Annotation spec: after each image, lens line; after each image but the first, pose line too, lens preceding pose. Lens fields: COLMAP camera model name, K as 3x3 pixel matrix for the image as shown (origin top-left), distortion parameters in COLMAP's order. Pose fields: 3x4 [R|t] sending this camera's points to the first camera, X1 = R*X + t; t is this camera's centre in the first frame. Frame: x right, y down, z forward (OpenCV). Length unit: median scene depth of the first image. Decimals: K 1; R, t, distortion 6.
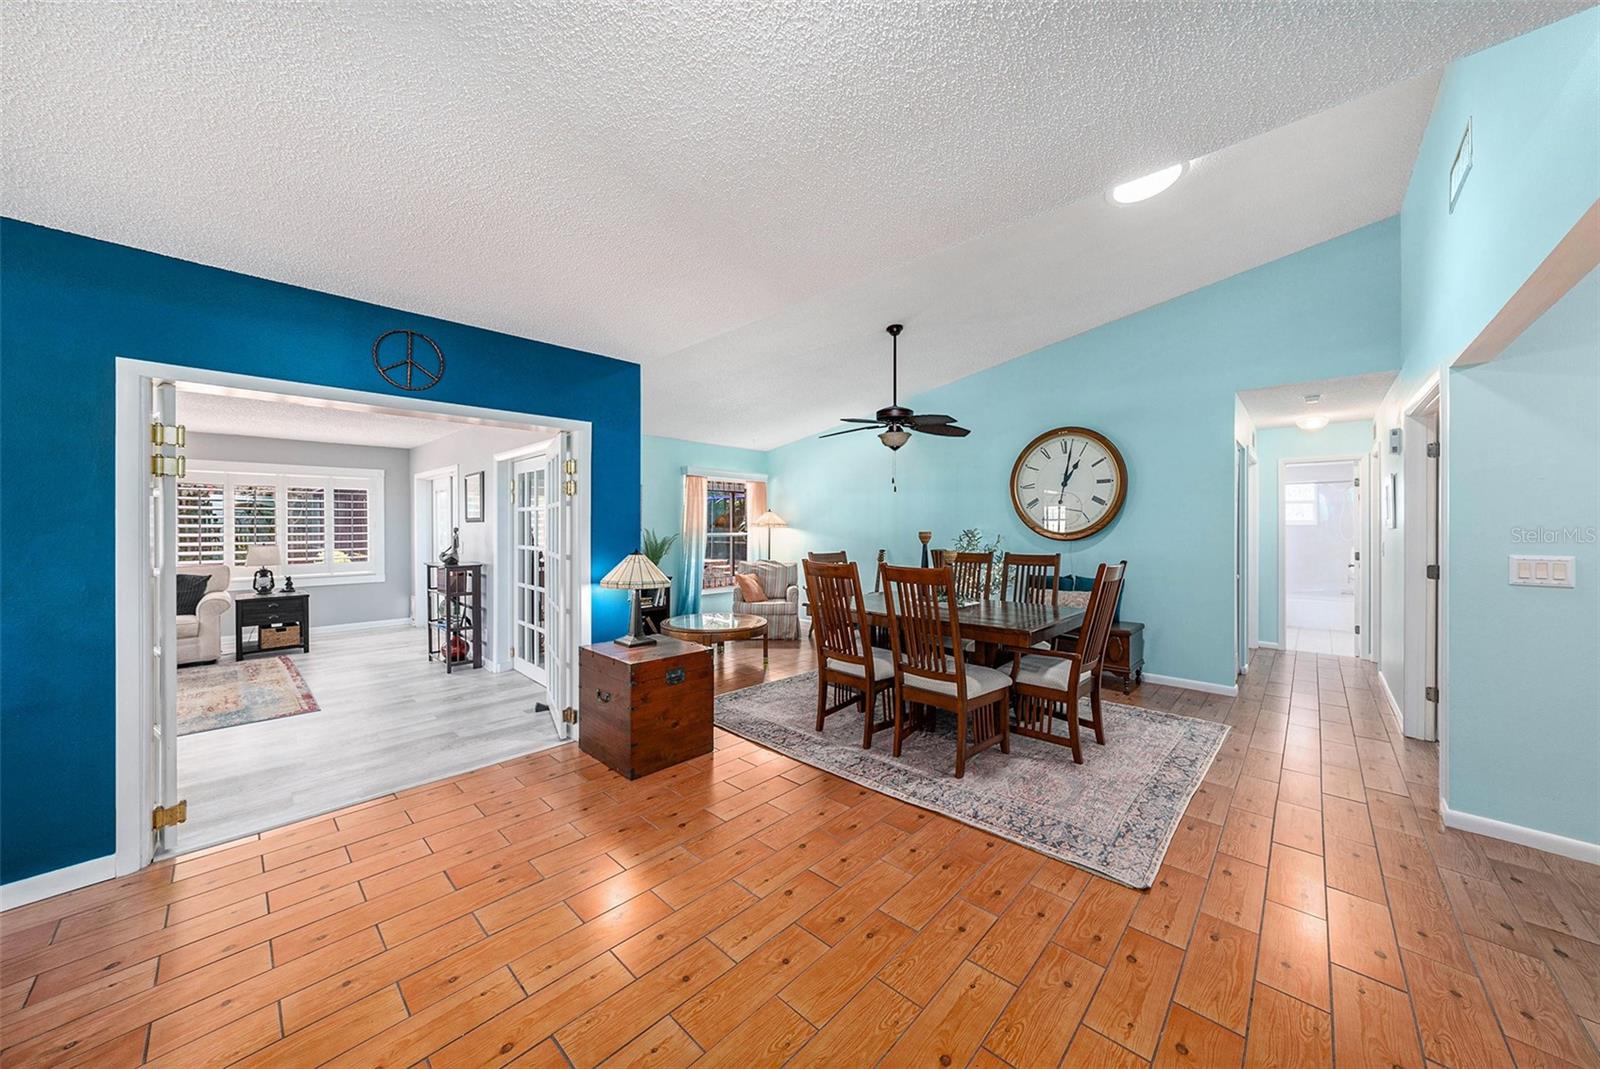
lens RADIAL K [[552.4, 0, 797.1], [0, 552.4, 530.4], [0, 0, 1]] dist [-0.018675, 0.001451]
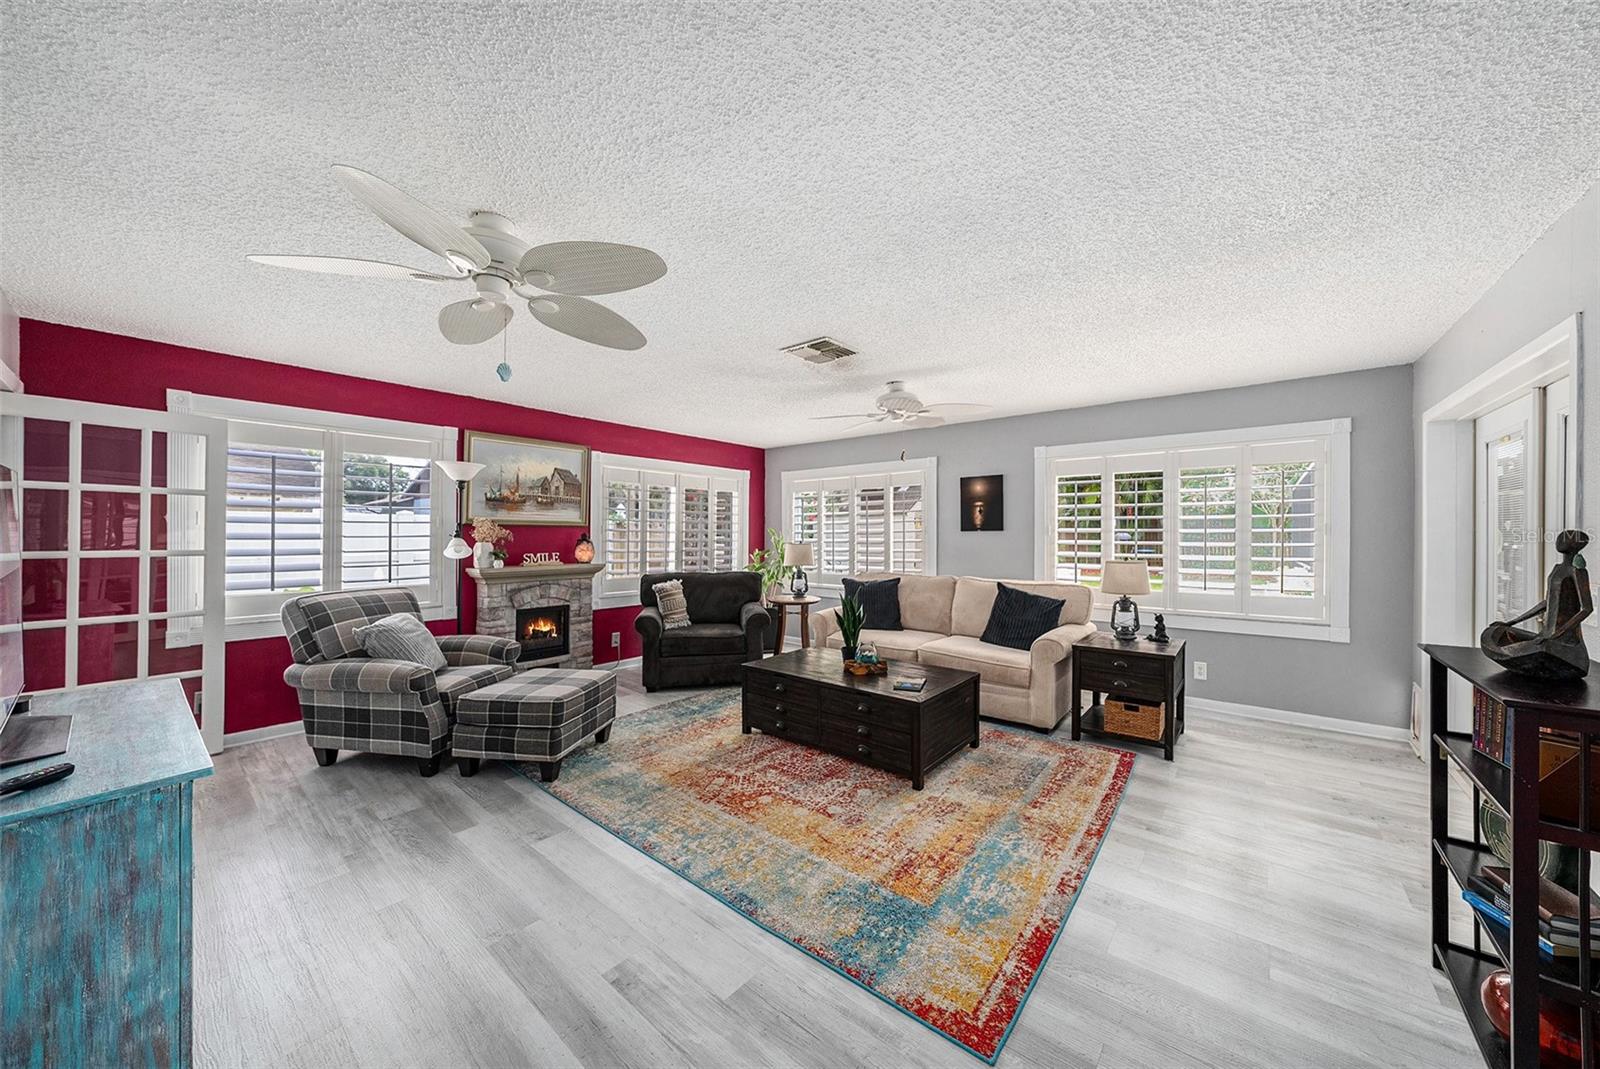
lens RADIAL K [[552.4, 0, 816.2], [0, 552.4, 536.3], [0, 0, 1]] dist [-0.018675, 0.001451]
pose [[0.072755, -0.000322, -0.997350, -0.498883], [-0.010074, 0.999949, -0.001058, 0.004038], [0.997299, 0.010124, 0.072748, 0.796037]]
